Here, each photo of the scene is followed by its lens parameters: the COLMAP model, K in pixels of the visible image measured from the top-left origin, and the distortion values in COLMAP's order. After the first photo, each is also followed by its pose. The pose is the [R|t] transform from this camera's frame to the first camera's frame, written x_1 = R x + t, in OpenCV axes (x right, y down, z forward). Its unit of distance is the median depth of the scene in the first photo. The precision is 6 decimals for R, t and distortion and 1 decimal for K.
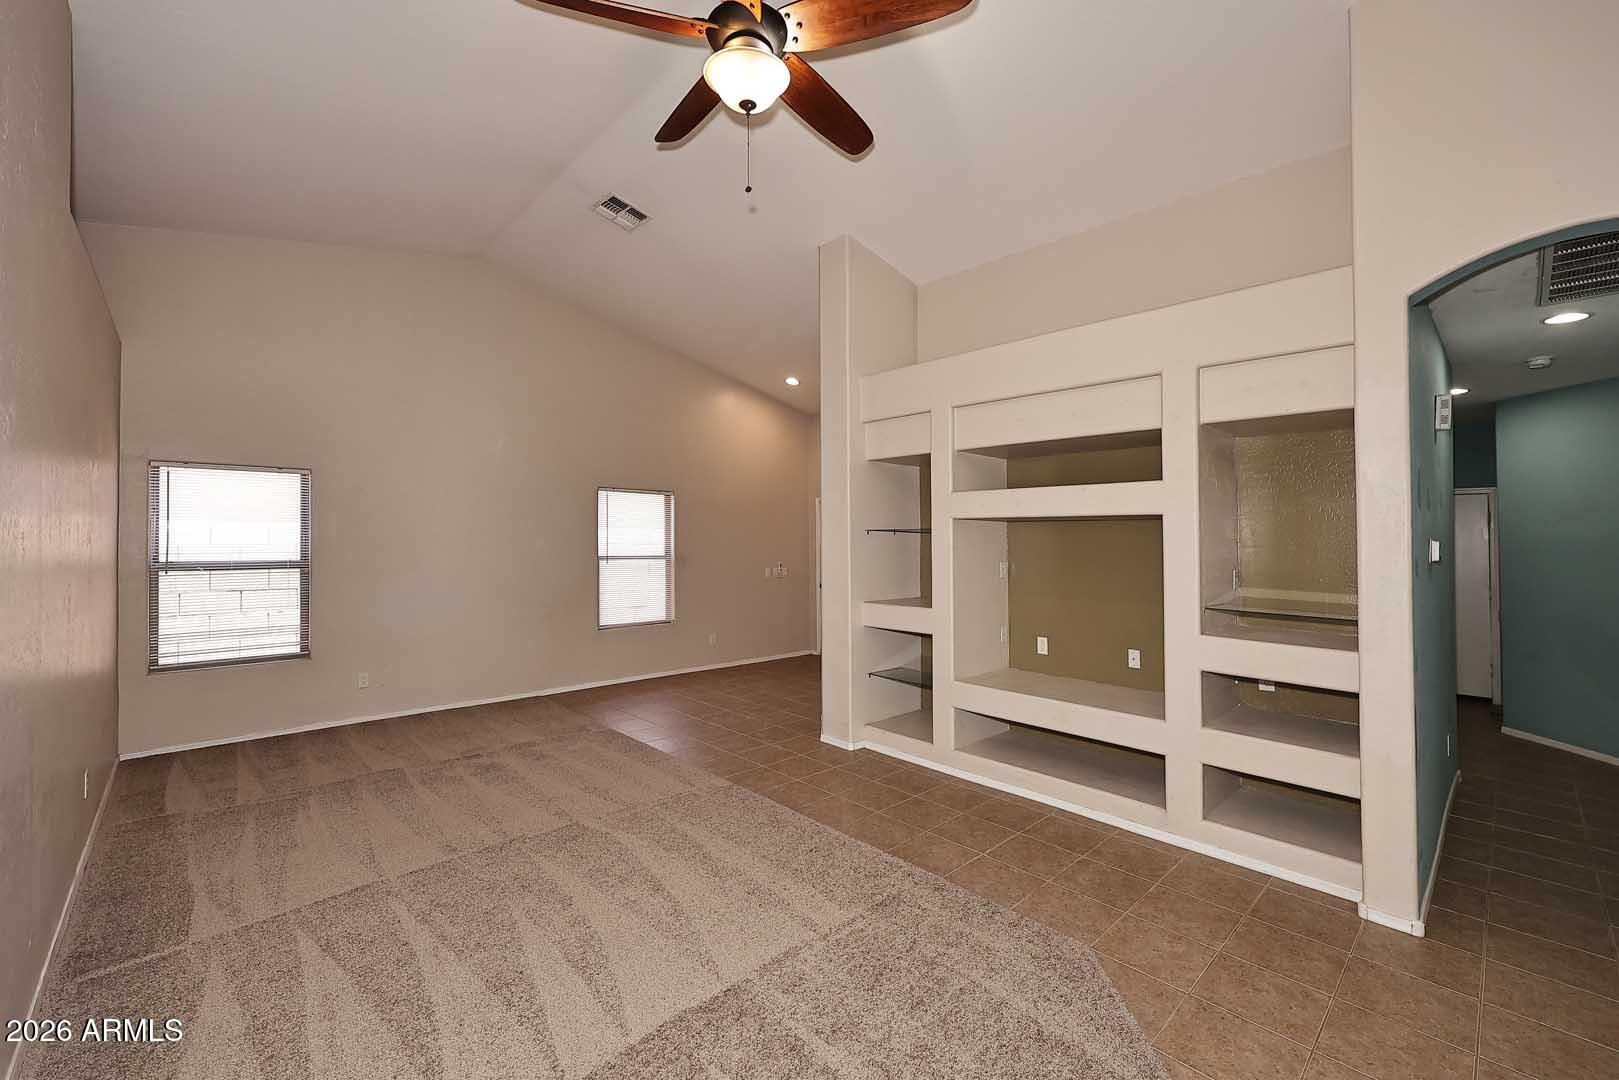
lens RADIAL K [[653.2, 0, 817.3], [0, 653.2, 525.2], [0, 0, 1]] dist [0.001759, -0.000487]
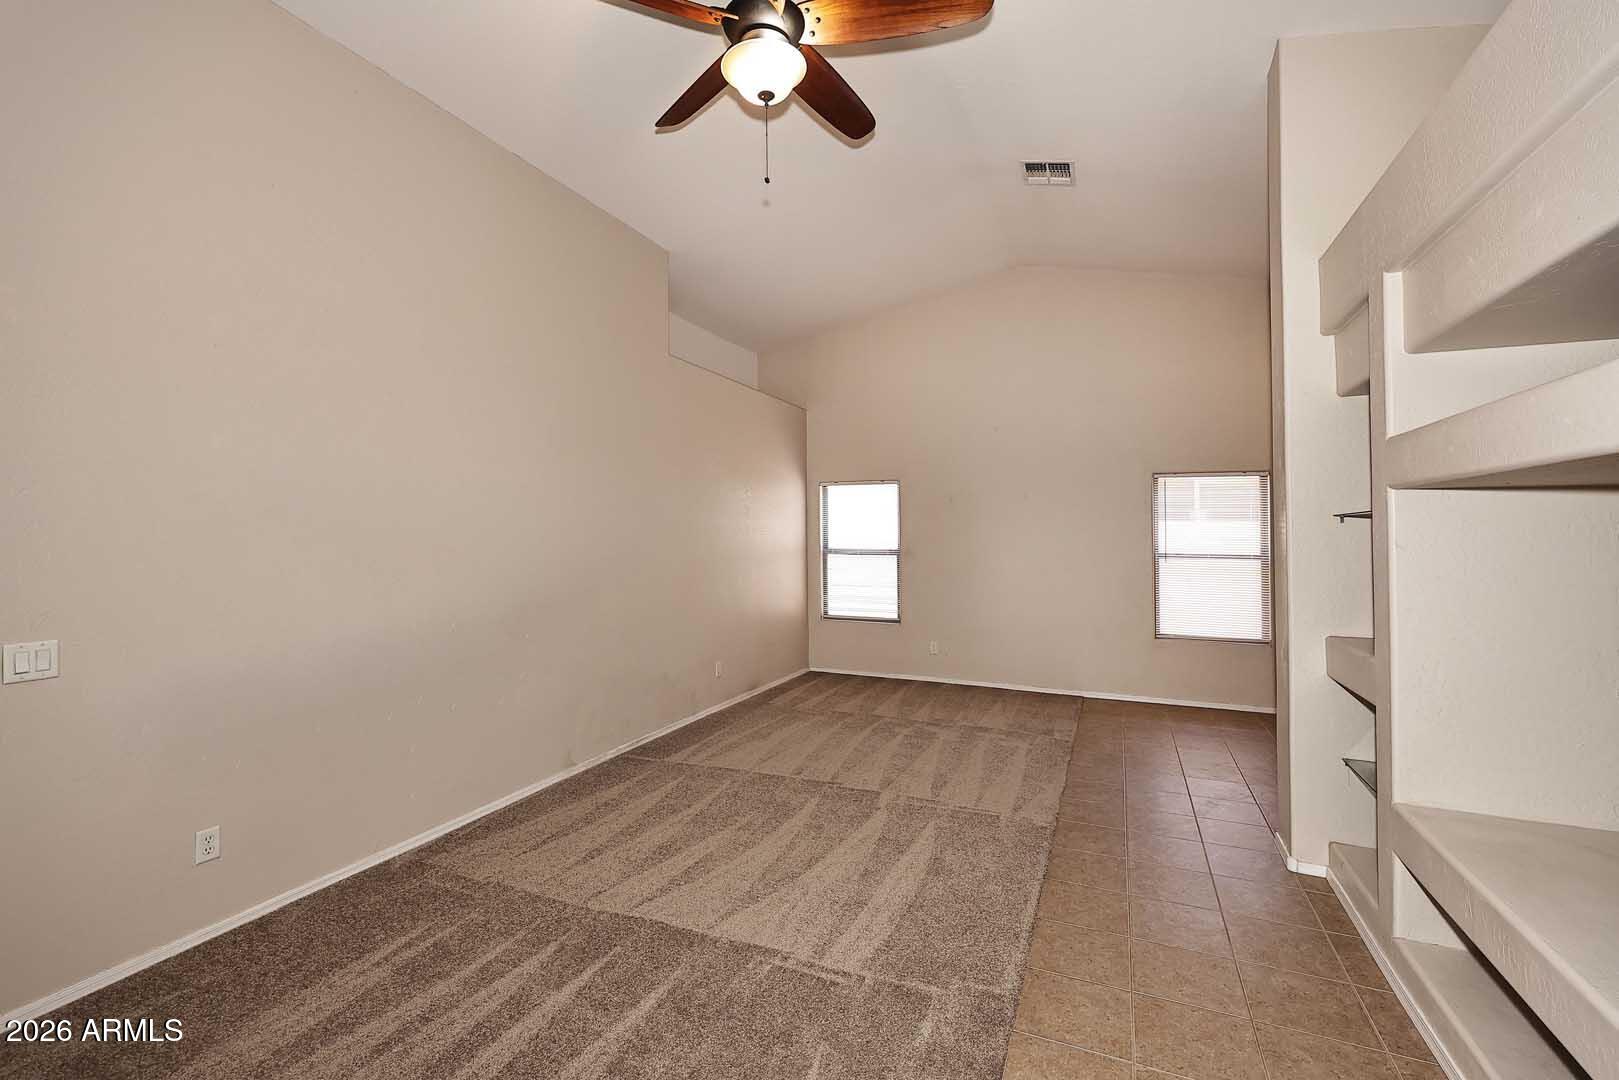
lens RADIAL K [[653.2, 0, 765.3], [0, 653.2, 531.1], [0, 0, 1]] dist [0.001759, -0.000487]
pose [[0.412824, -0.003964, -0.910802, 0.372397], [0.015777, 0.999872, 0.002799, 0.011694], [0.910674, -0.015525, 0.412833, 0.266783]]
